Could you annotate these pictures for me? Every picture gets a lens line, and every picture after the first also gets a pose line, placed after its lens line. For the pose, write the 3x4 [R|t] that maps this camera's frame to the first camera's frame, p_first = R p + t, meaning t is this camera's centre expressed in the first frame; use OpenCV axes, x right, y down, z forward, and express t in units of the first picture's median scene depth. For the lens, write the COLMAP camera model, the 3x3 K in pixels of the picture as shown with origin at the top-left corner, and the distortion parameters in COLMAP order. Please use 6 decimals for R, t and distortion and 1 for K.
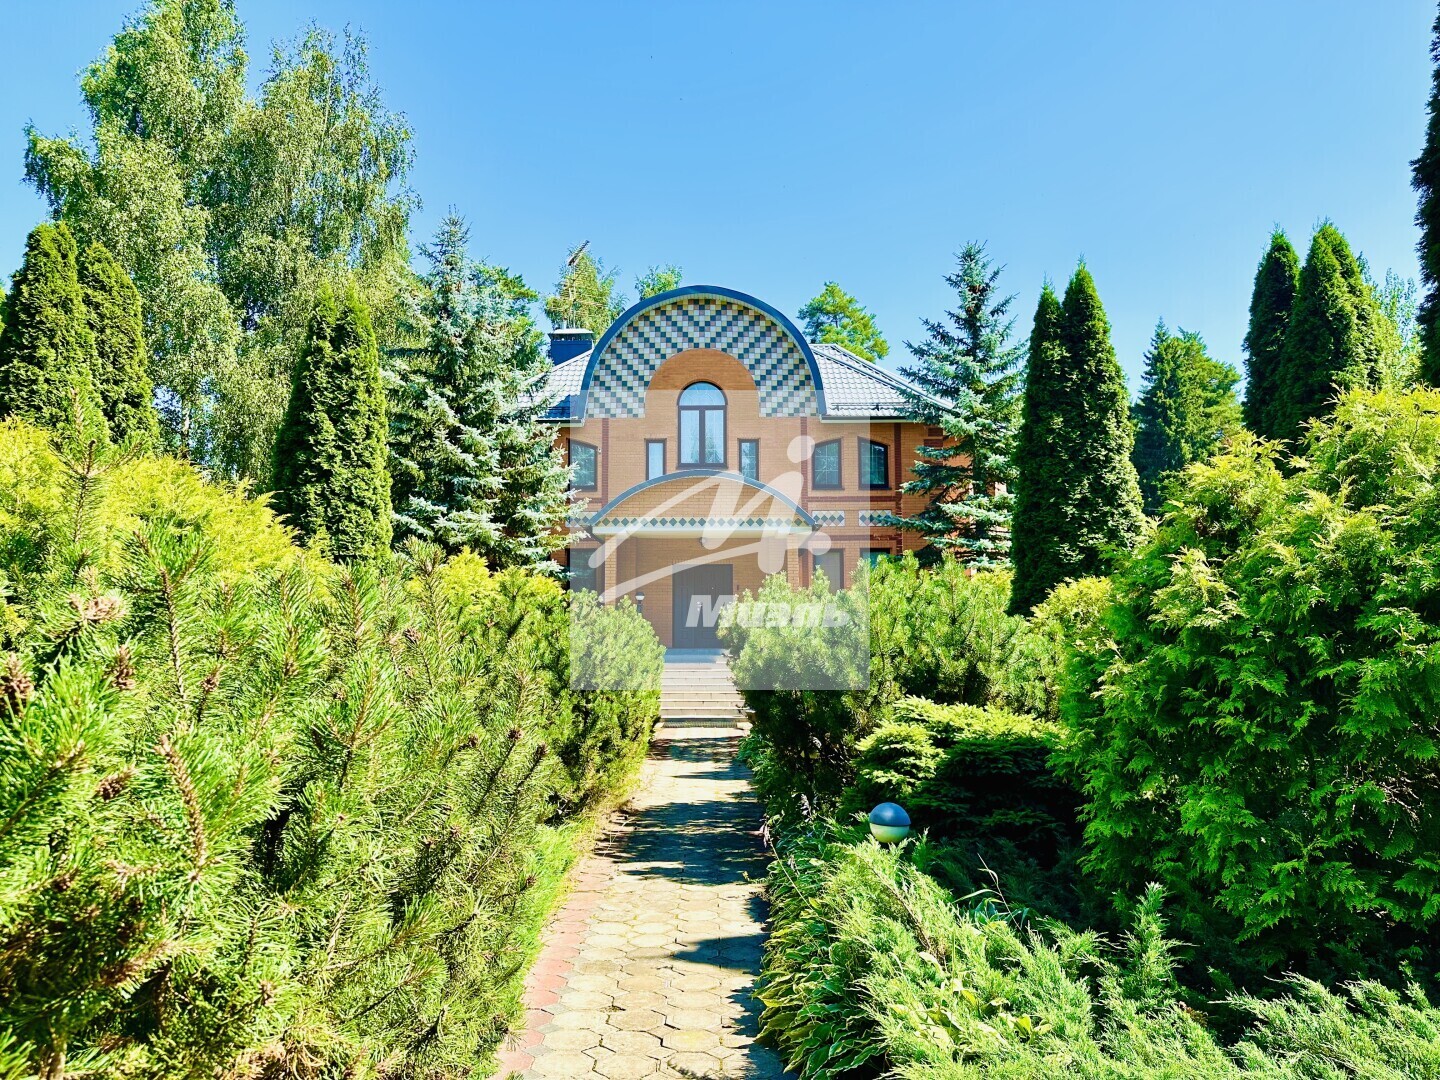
lens RADIAL K [[1000.6, 0, 720.0], [0, 1000.6, 540.0], [0, 0, 1]] dist [0.134909, -0.264154]
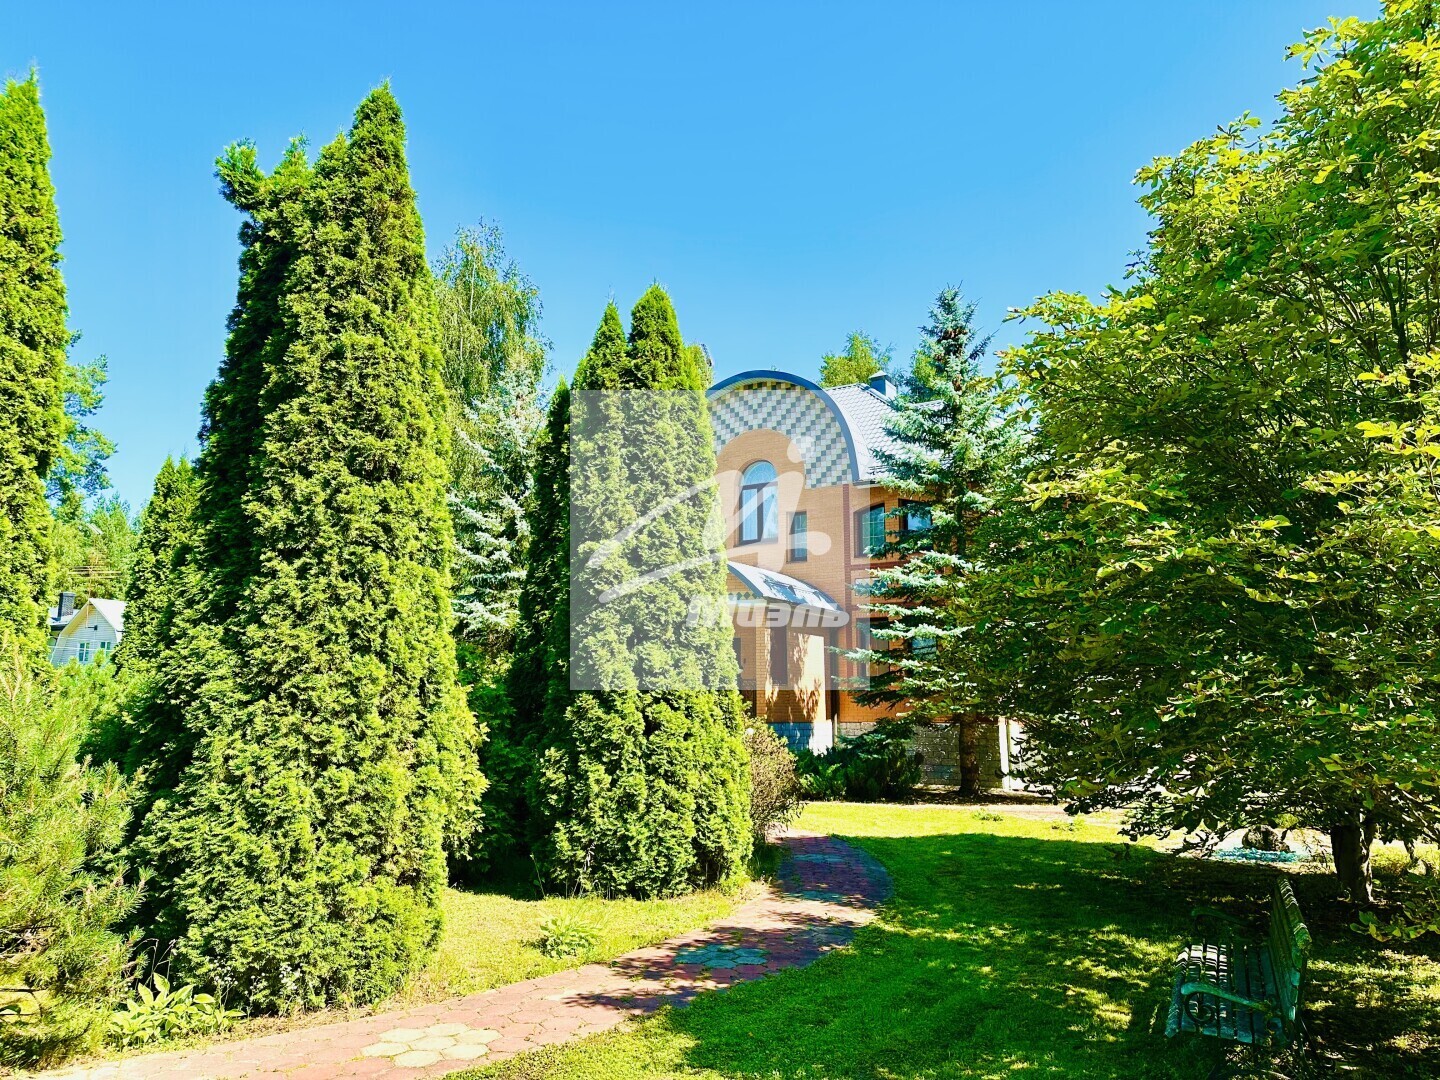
lens RADIAL K [[1000.6, 0, 720.0], [0, 1000.6, 540.0], [0, 0, 1]] dist [0.134909, -0.264154]
pose [[0.863622, -0.079848, -0.497777, 0.459937], [0.046011, 0.995740, -0.079899, 0.005281], [0.502036, 0.046100, 0.863617, 0.086422]]
